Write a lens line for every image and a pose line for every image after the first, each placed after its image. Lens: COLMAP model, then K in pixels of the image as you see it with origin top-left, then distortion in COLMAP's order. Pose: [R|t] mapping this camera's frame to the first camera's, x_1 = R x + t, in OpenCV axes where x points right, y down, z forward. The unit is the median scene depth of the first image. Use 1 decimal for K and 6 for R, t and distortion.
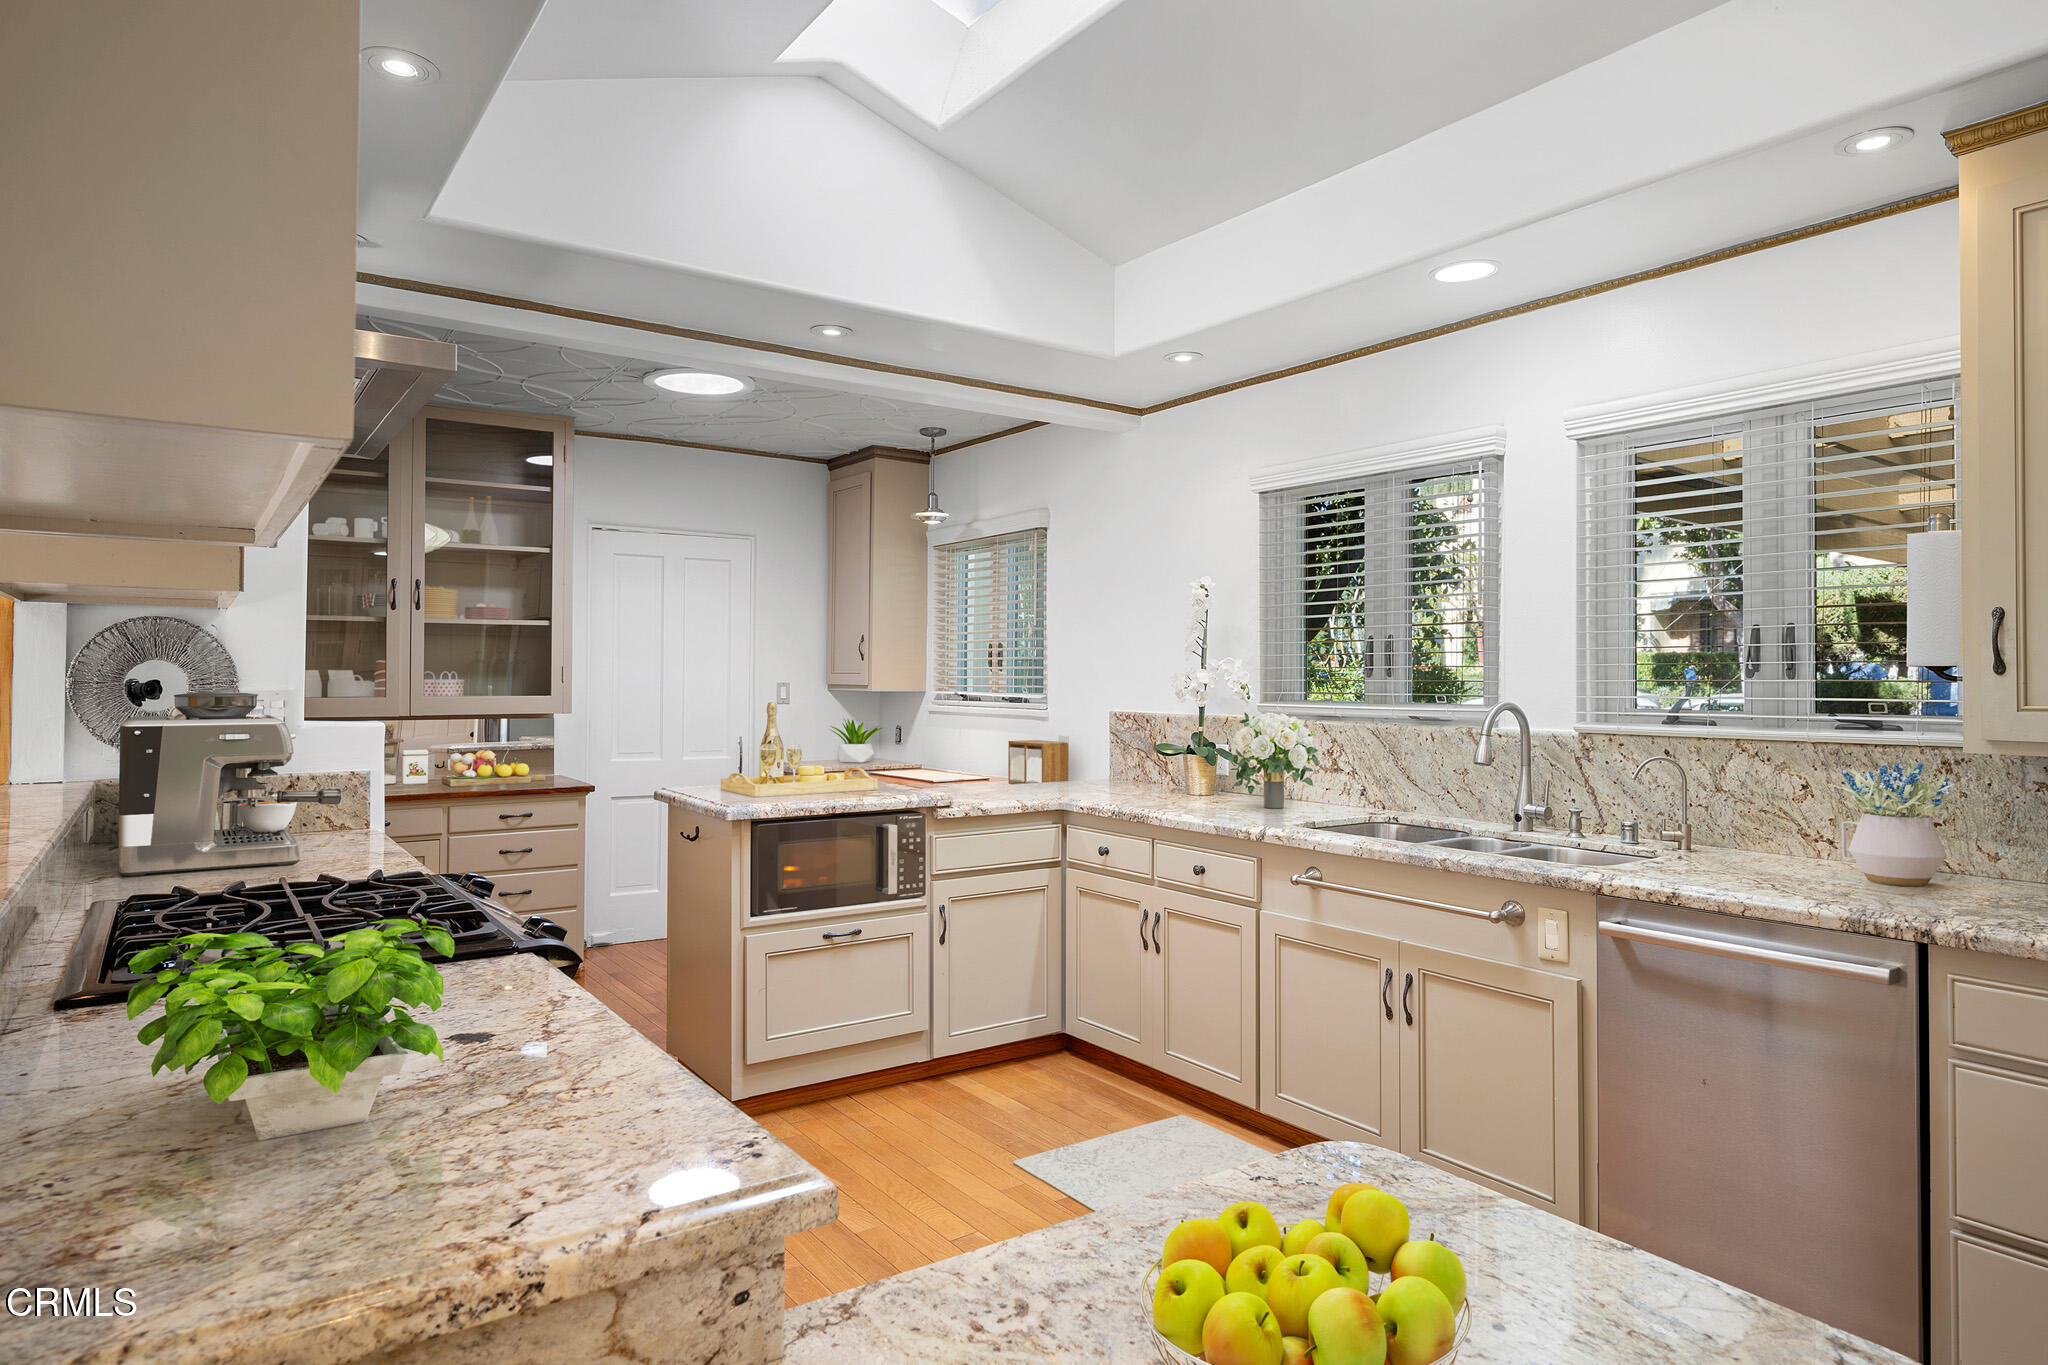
lens RADIAL K [[1190.4, 0, 1025.7], [0, 1190.4, 671.3], [0, 0, 1]] dist [0.000548, 0.000125]
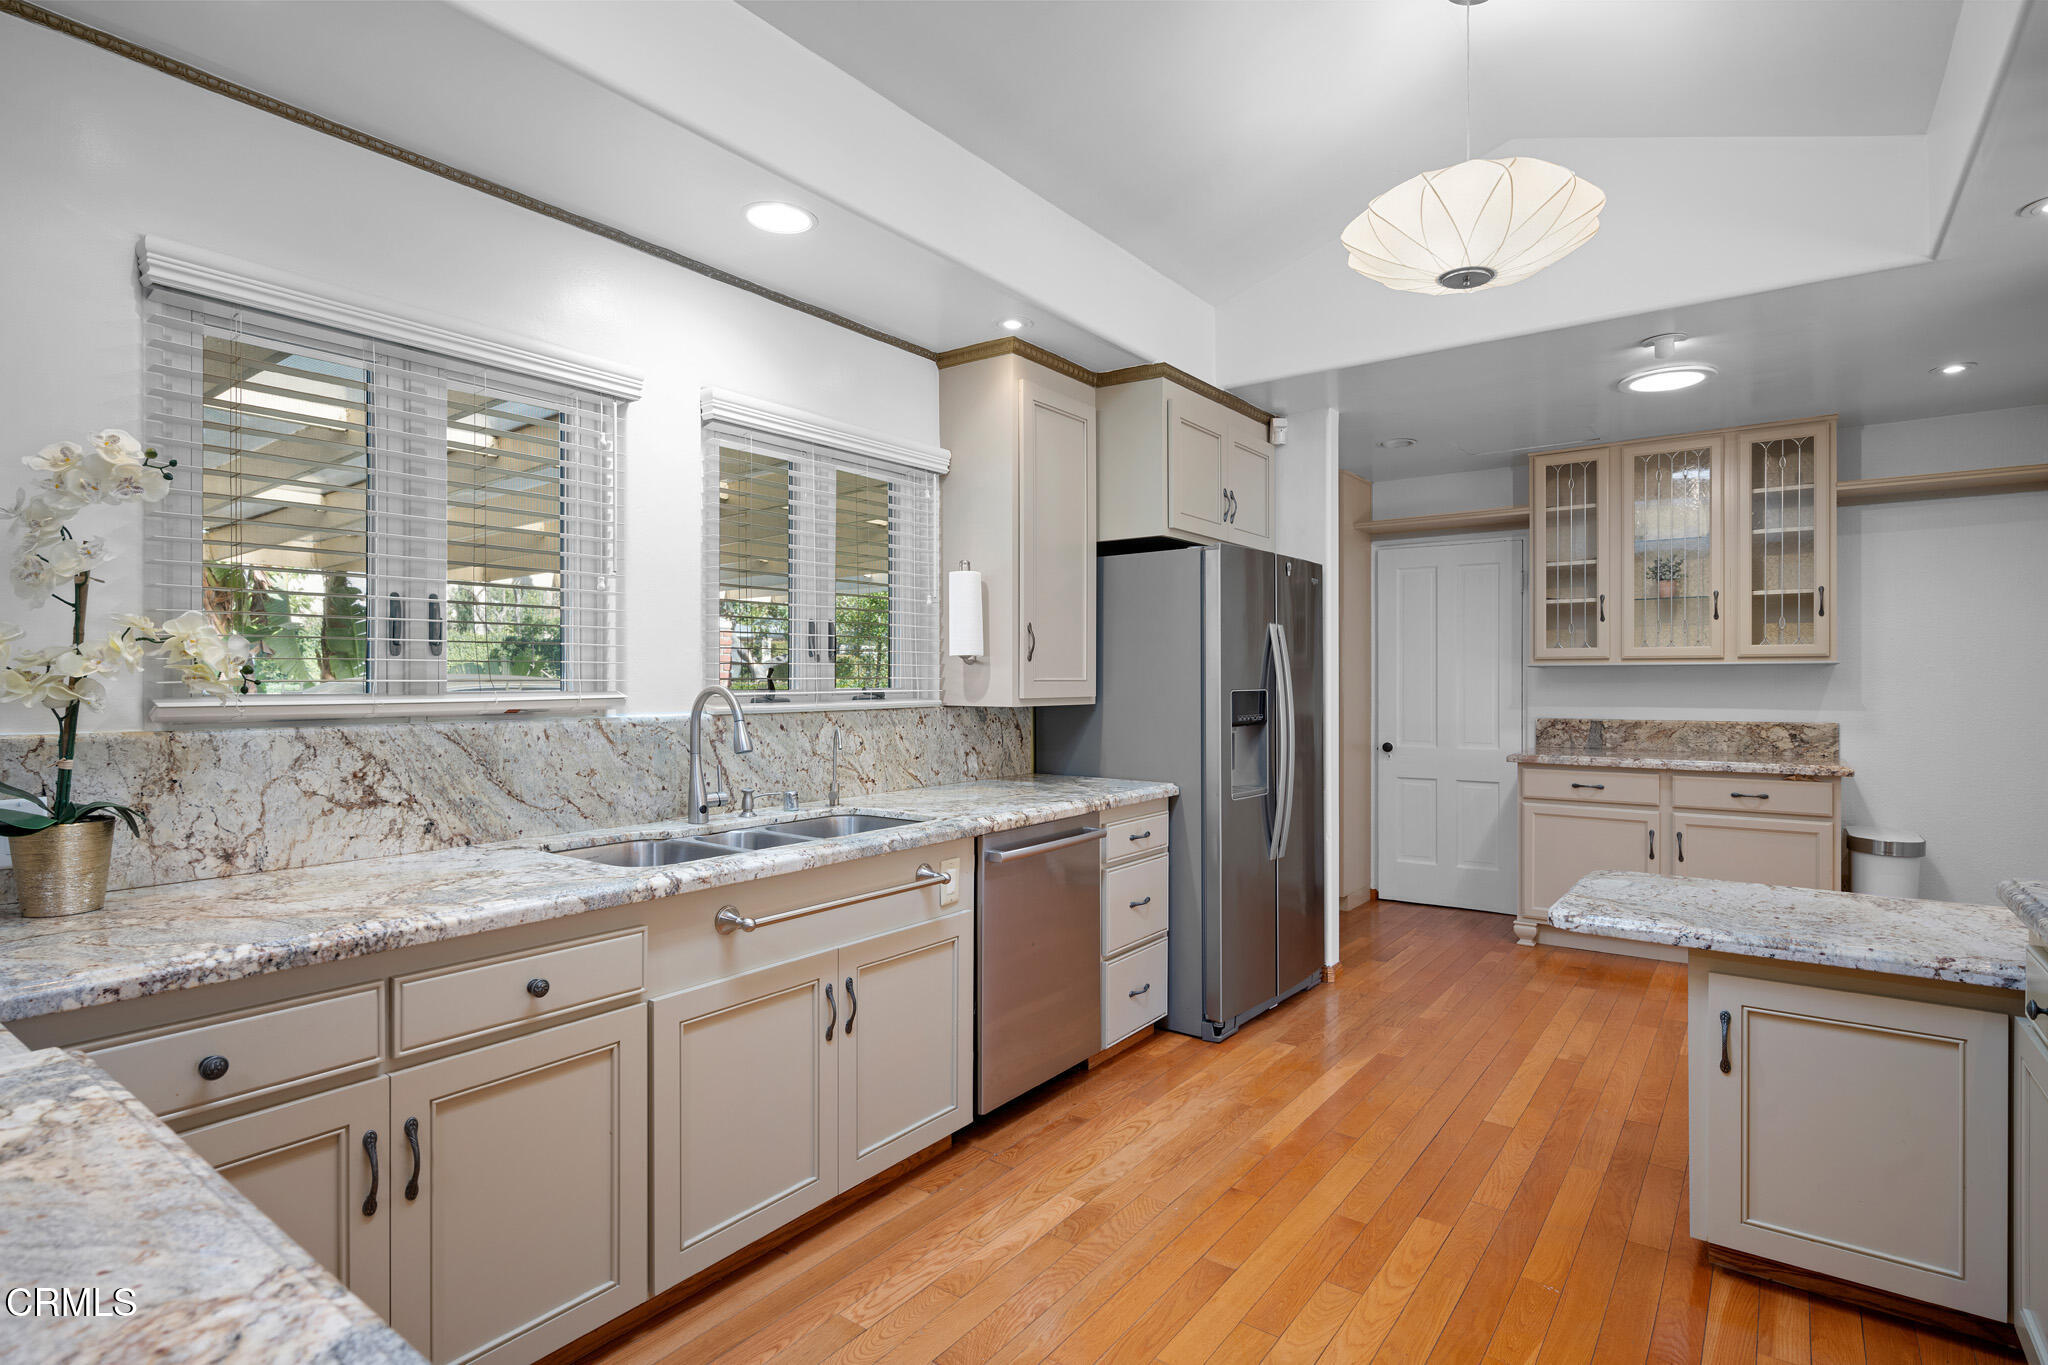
lens RADIAL K [[1048.5, 0, 1024.0], [0, 1048.5, 682.5], [0, 0, 1]] dist [-0.001941, -0.000303]
pose [[-0.318334, -0.010029, 0.947926, -0.429453], [-0.007512, 0.999939, 0.008056, 0.014526], [-0.947949, -0.004556, -0.318390, 0.986560]]
